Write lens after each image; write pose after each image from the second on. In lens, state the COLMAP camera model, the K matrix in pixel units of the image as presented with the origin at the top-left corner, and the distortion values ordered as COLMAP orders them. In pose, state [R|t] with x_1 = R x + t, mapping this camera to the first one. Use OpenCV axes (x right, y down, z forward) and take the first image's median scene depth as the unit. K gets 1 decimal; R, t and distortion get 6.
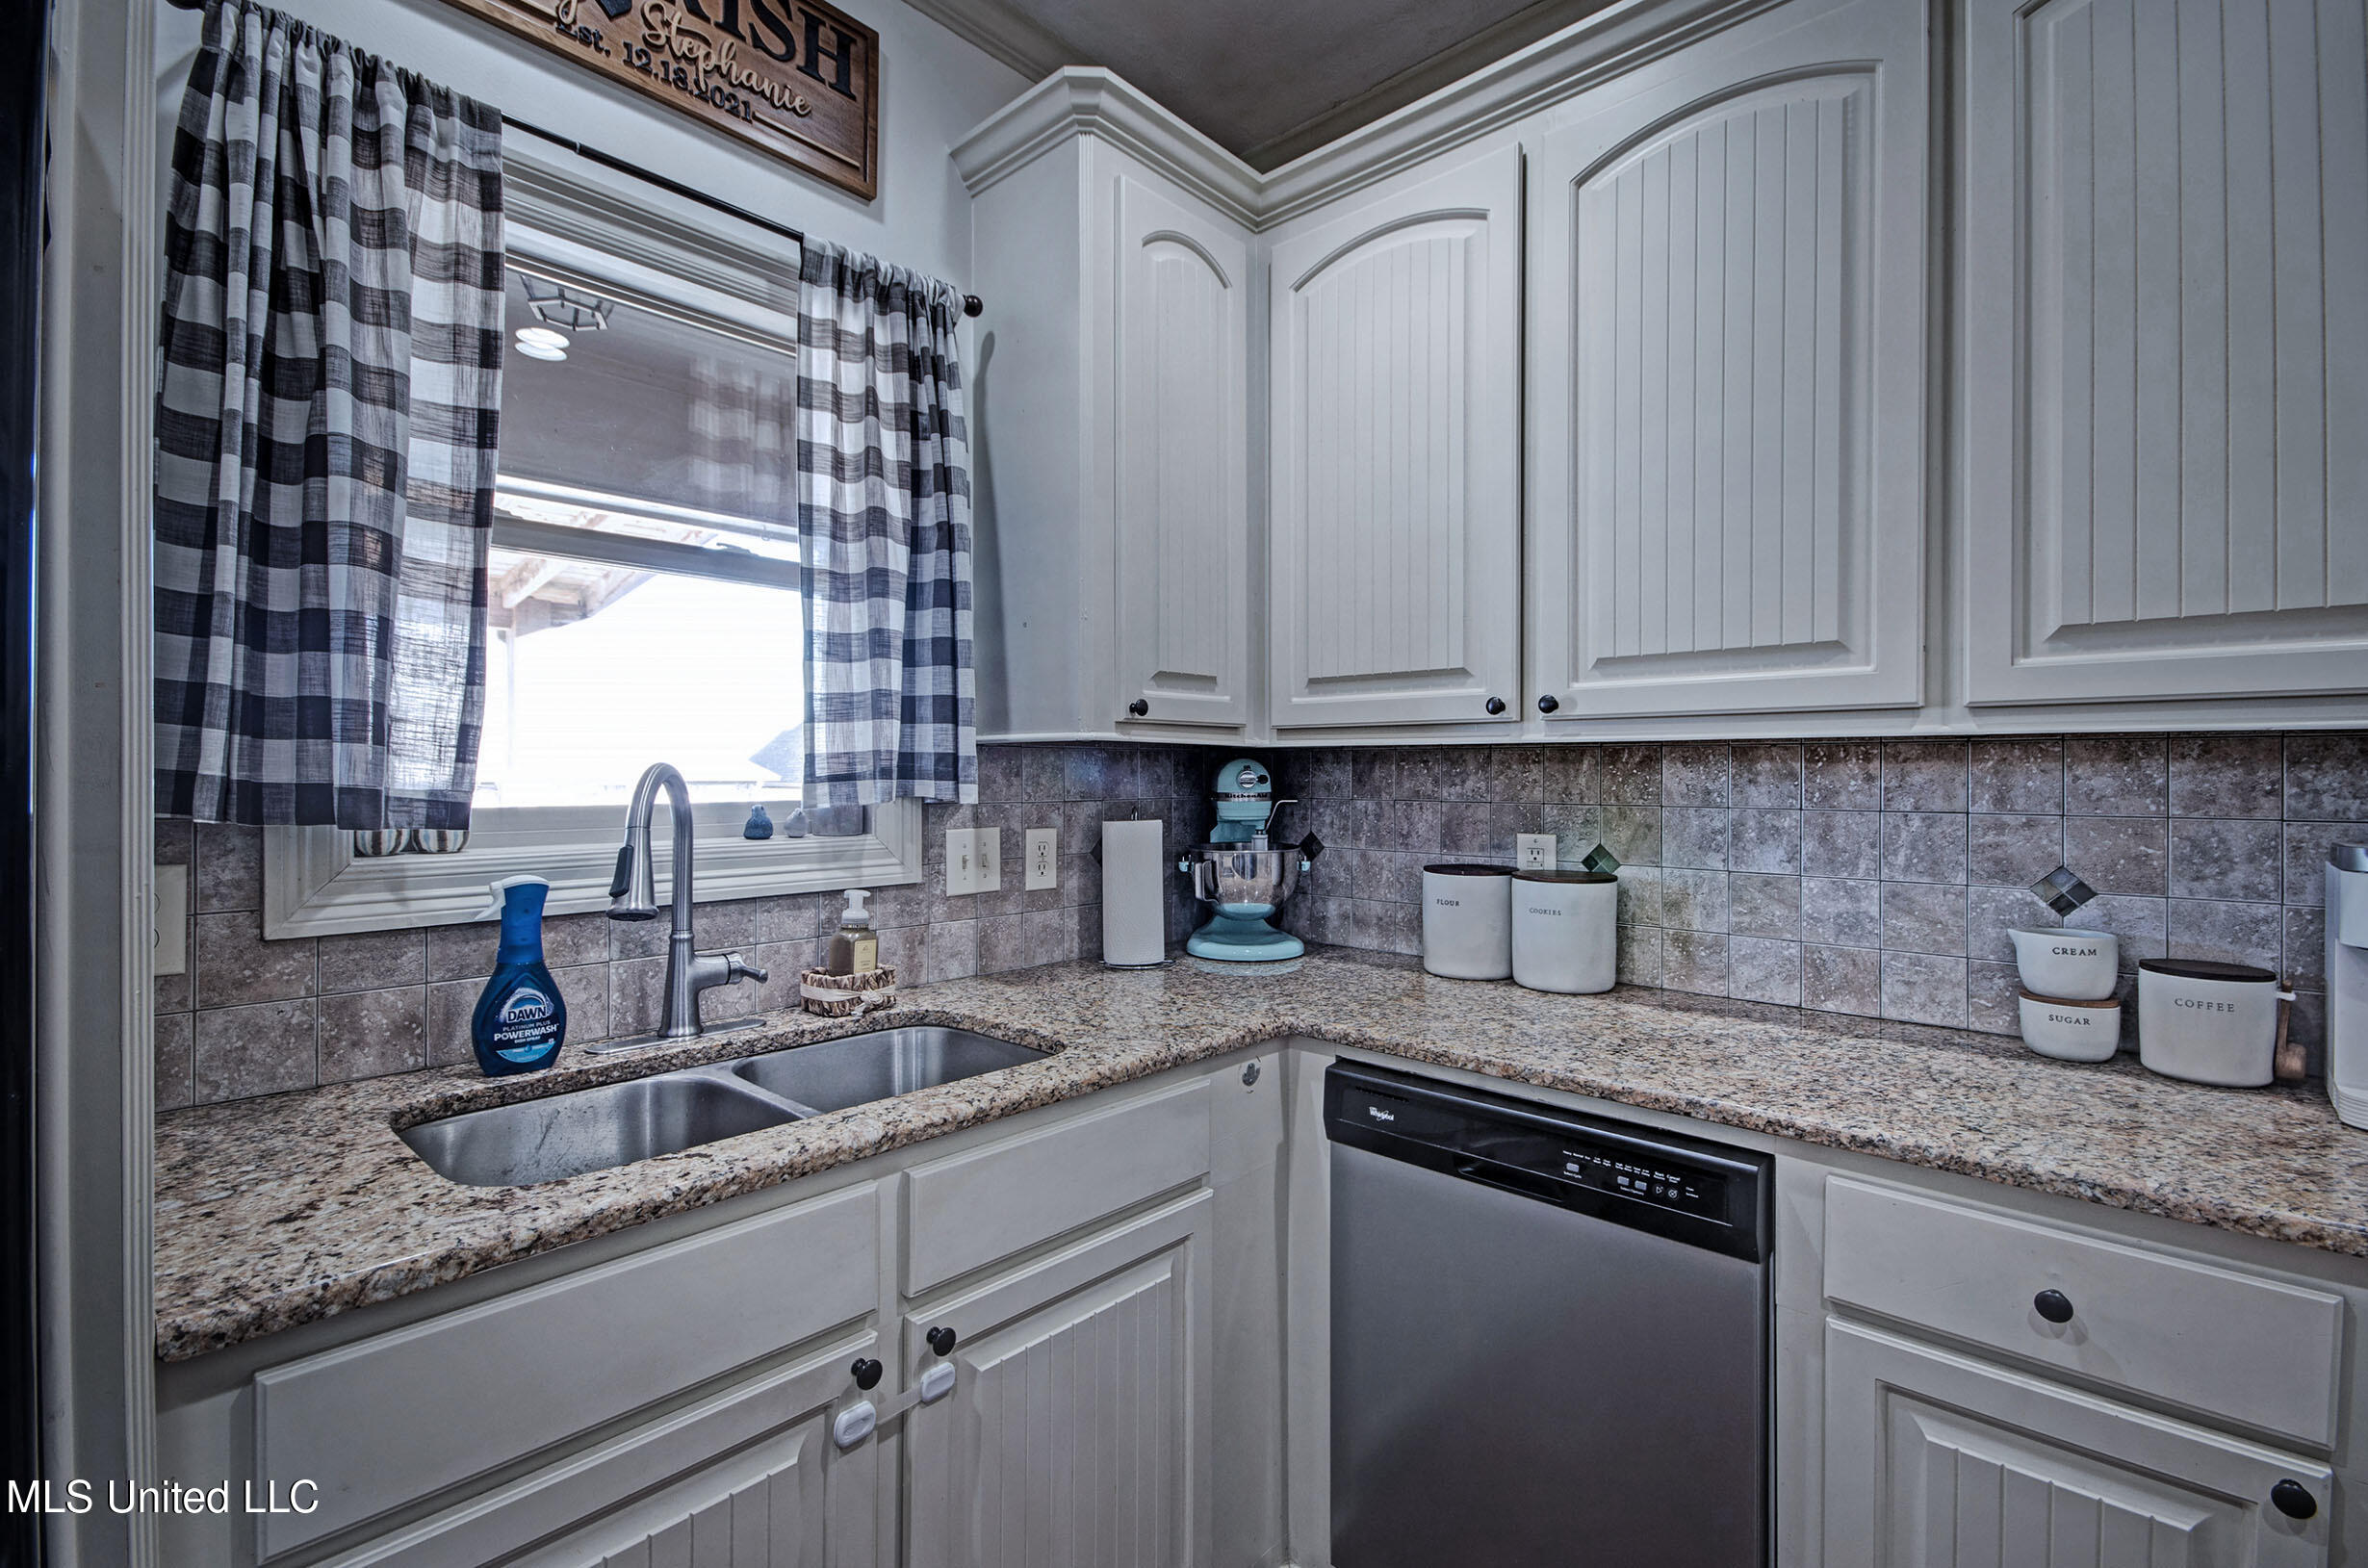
lens RADIAL K [[1162.8, 0, 1179.0], [0, 1162.8, 773.3], [0, 0, 1]] dist [0.000125, -0.000707]
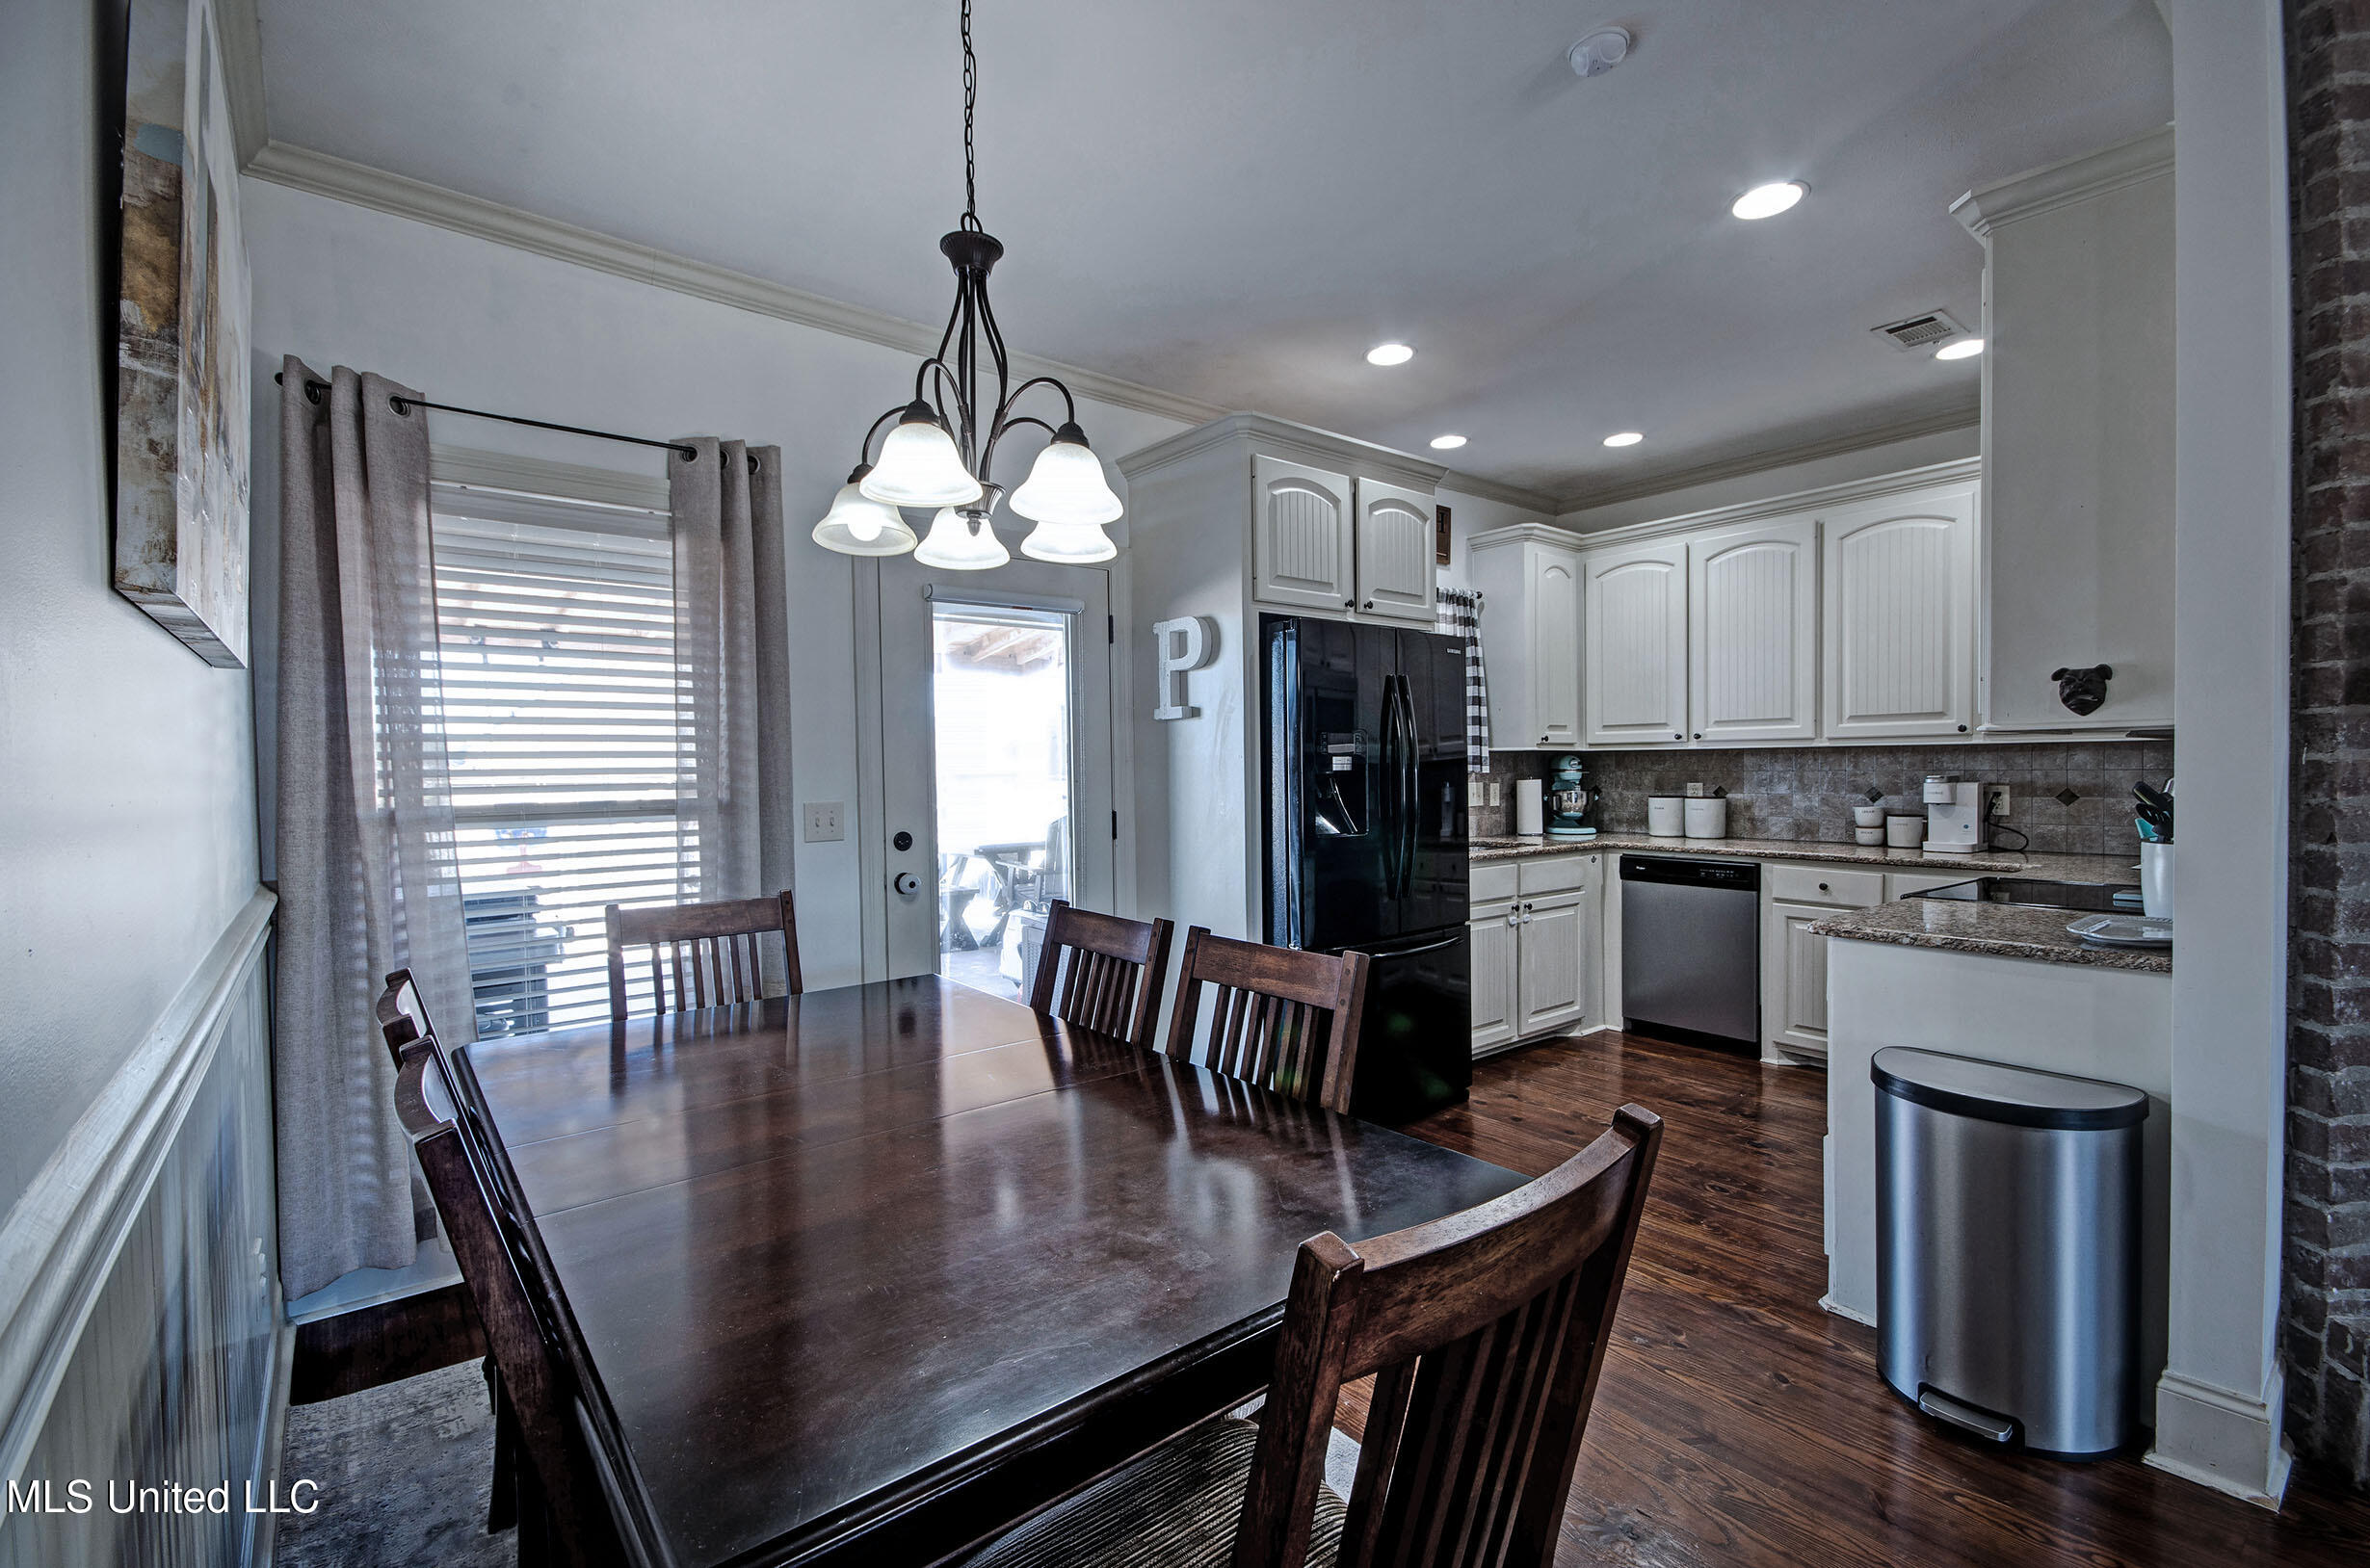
lens RADIAL K [[1047.3, 0, 1182.2], [0, 1047.3, 789.7], [0, 0, 1]] dist [-0.001606, 0.000979]
pose [[0.985130, -0.009494, -0.171547, -0.499693], [0.013519, 0.999660, 0.022306, -0.000075], [0.171277, -0.024294, 0.984923, -1.786693]]
